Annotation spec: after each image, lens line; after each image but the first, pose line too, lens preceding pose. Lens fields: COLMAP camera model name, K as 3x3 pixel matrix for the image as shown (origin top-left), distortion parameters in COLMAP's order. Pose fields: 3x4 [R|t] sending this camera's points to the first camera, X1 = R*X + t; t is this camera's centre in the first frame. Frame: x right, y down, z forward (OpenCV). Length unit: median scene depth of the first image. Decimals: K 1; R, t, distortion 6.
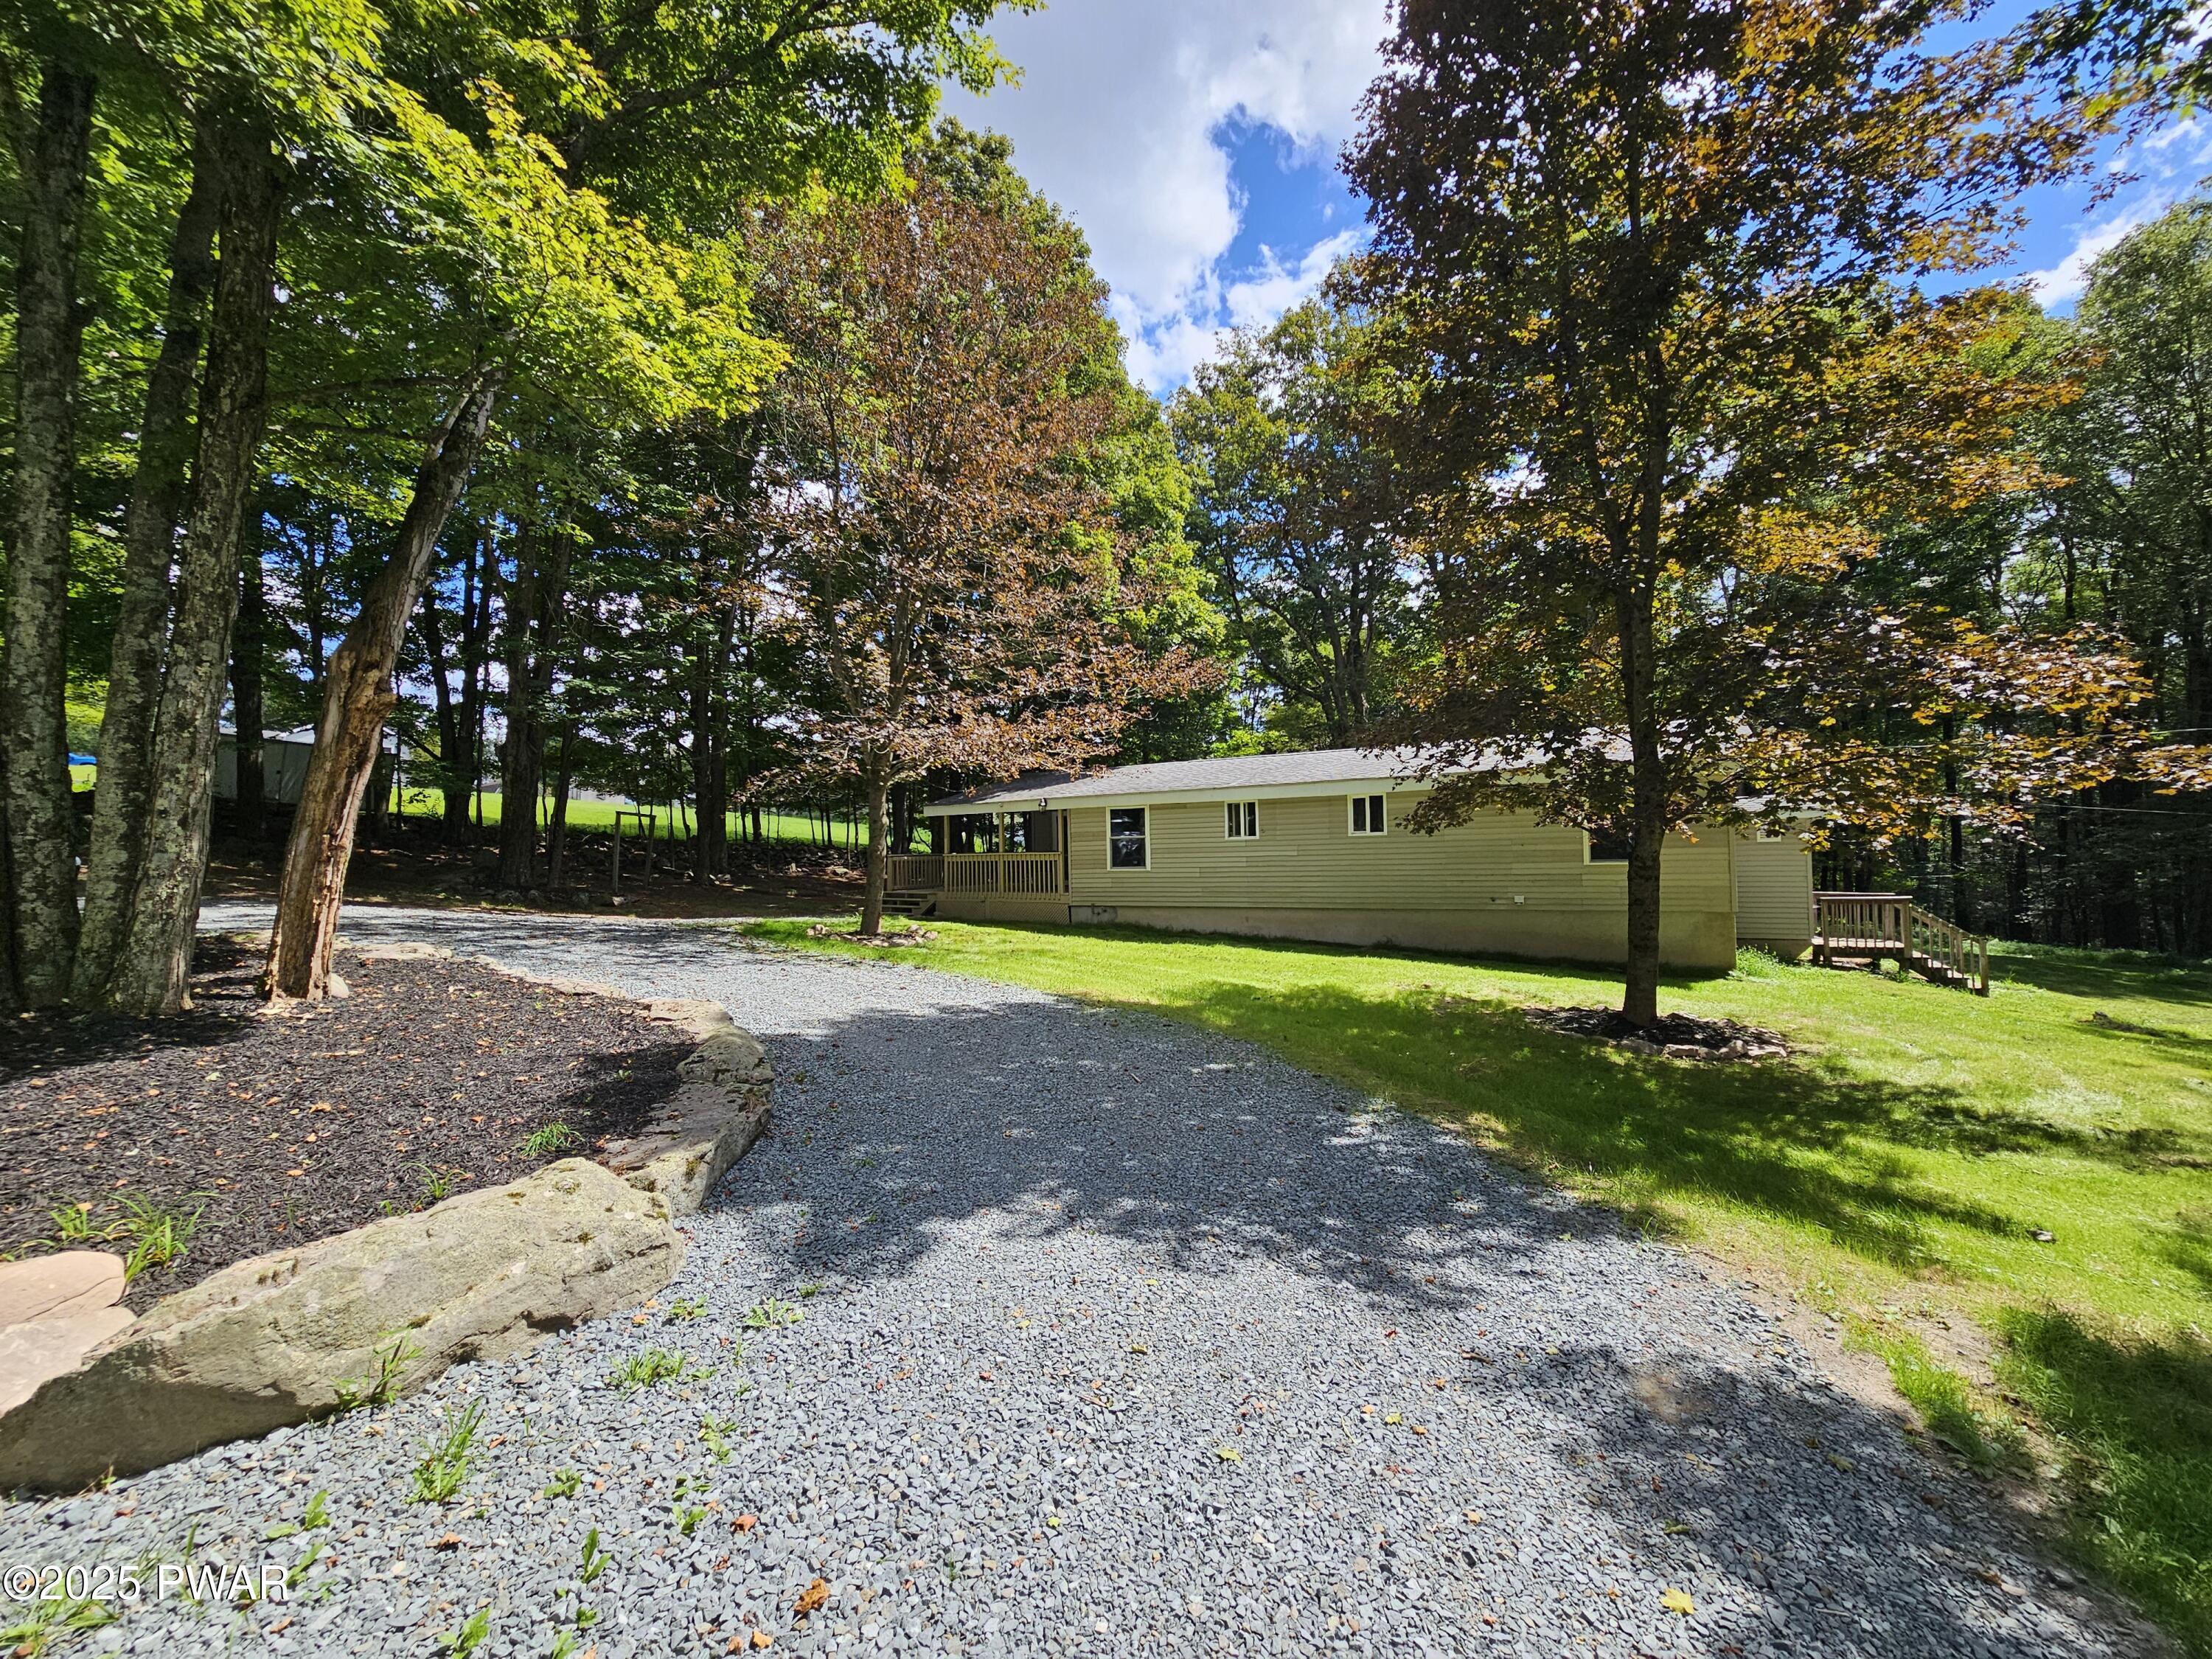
lens RADIAL K [[902.7, 0, 1119.4], [0, 902.7, 834.6], [0, 0, 1]] dist [0.000751, -0.000835]
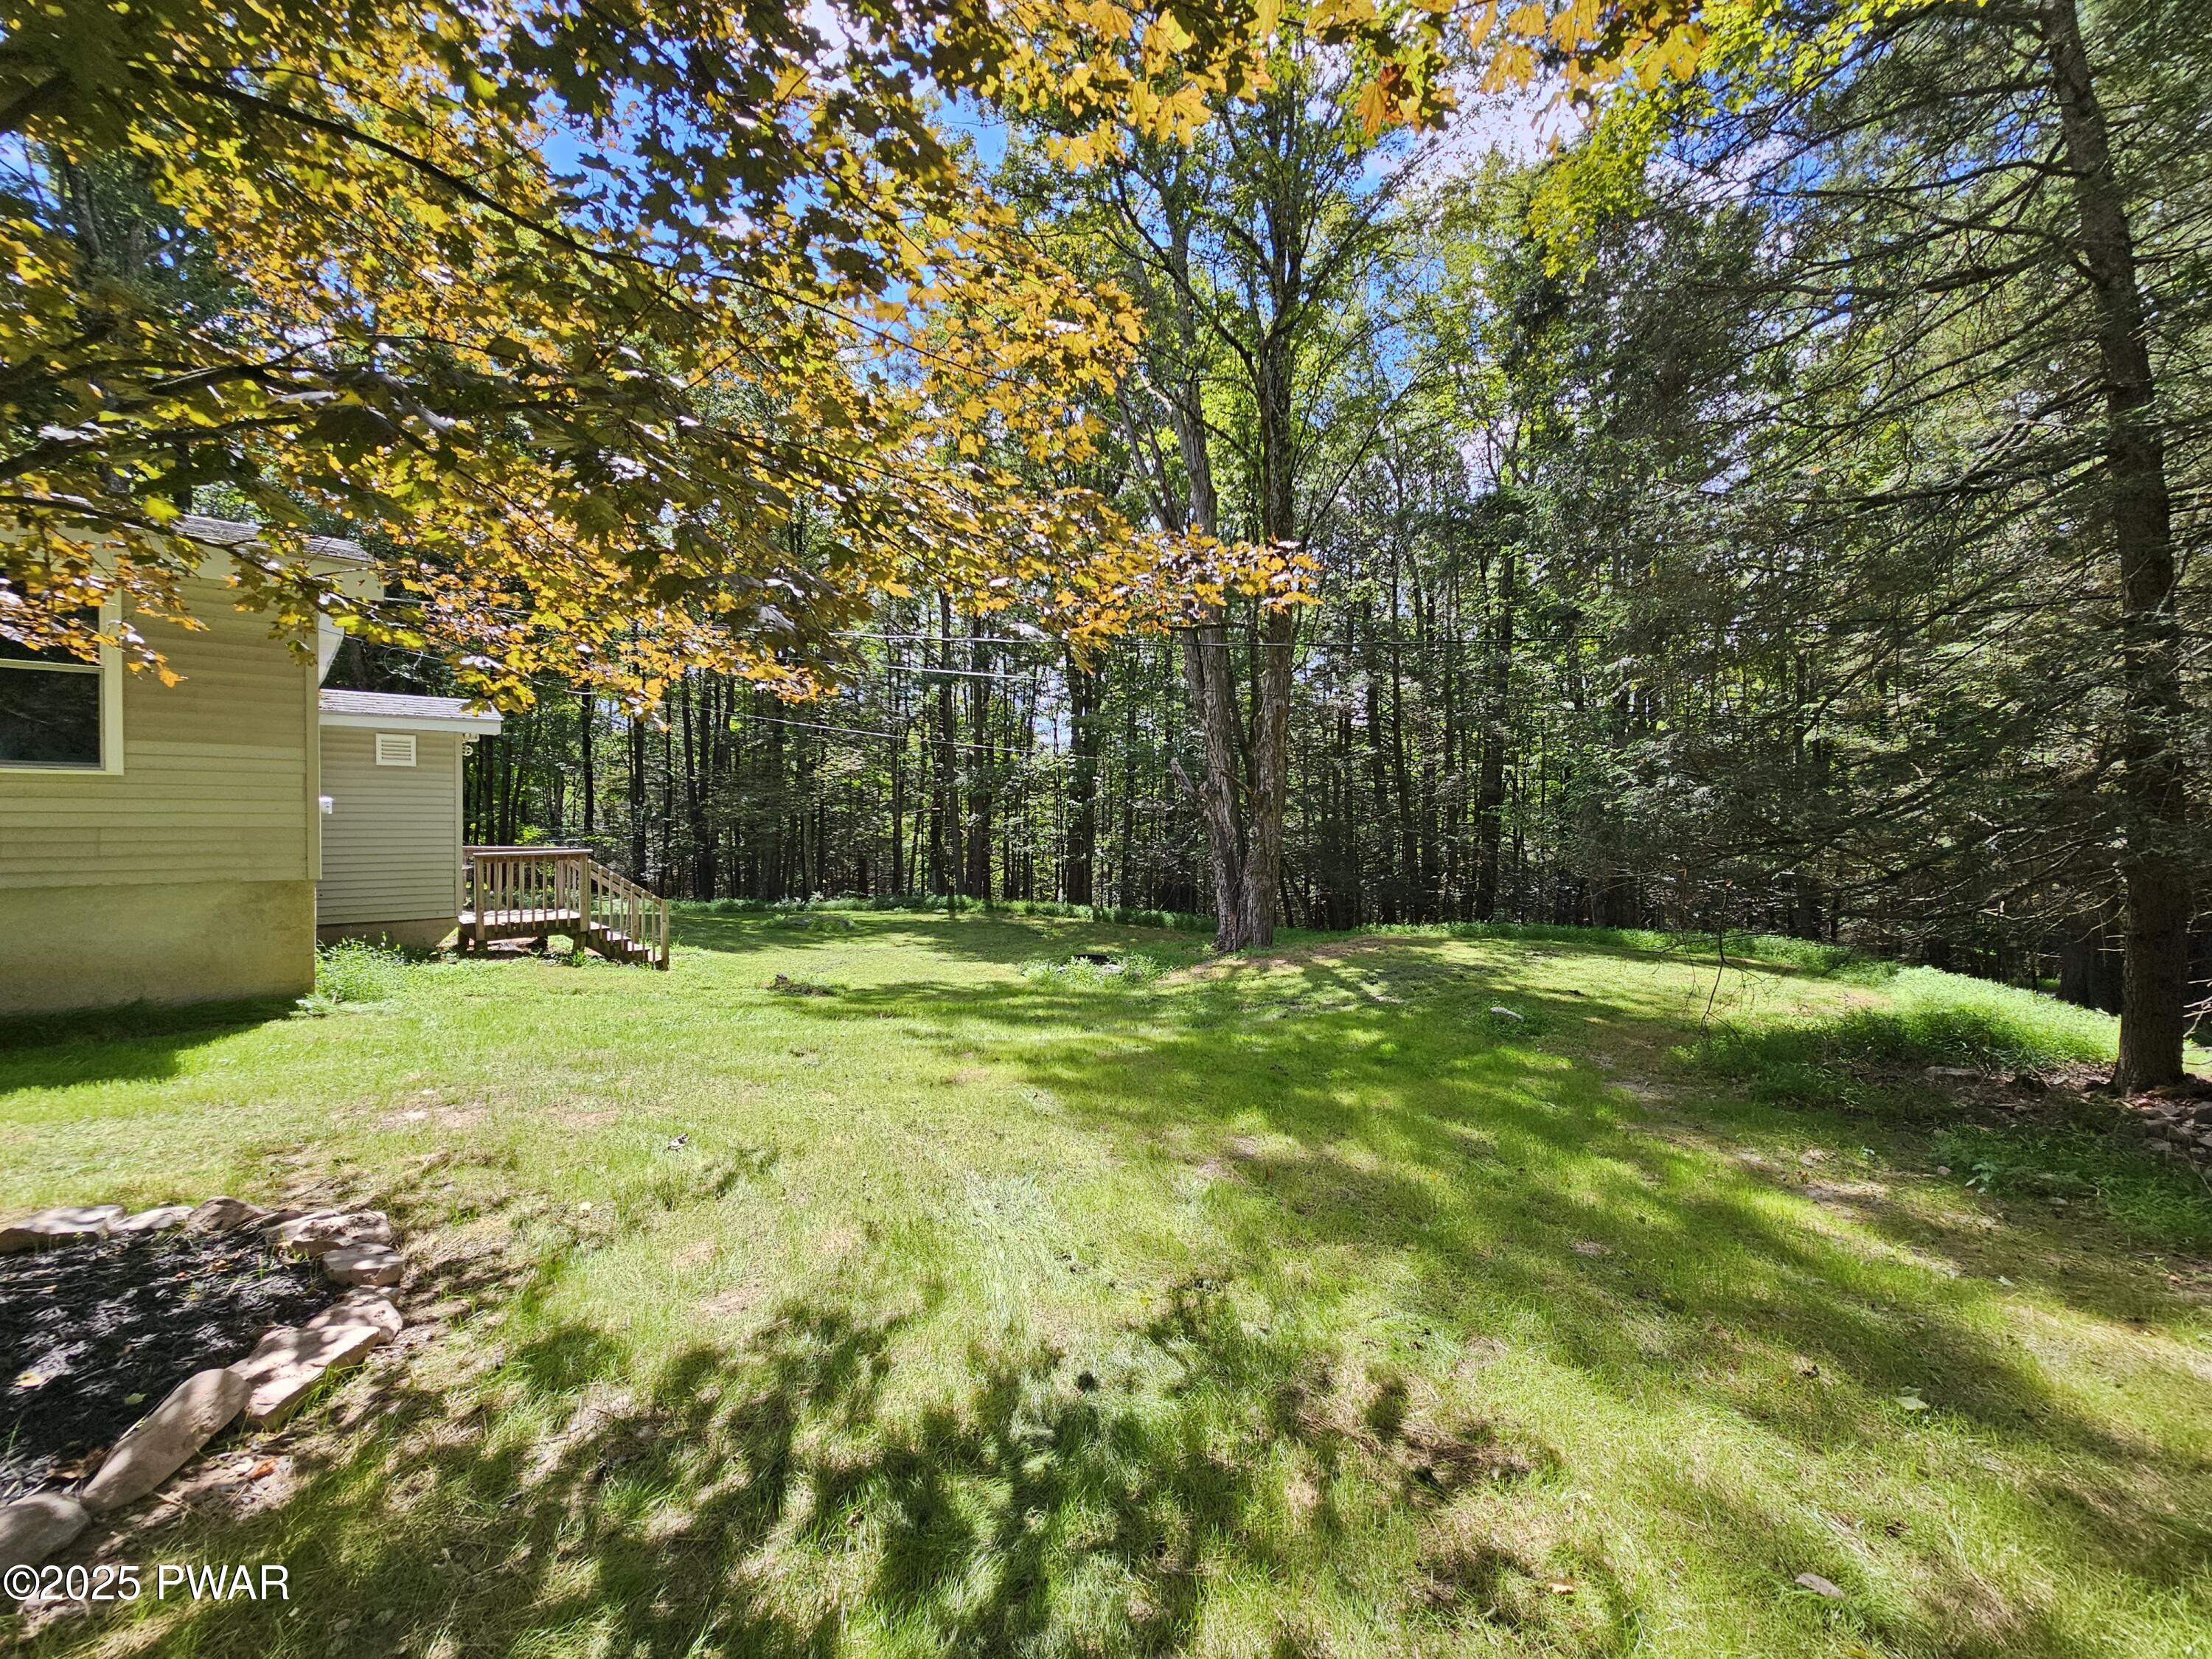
lens RADIAL K [[986.6, 0, 1106.0], [0, 986.6, 829.5], [0, 0, 1]] dist [0.000120, -0.000350]
pose [[0.325619, -0.001573, 0.945500, 0.264318], [-0.025267, 0.999627, 0.010364, 0.036834], [-0.945163, -0.027265, 0.325458, 0.352338]]
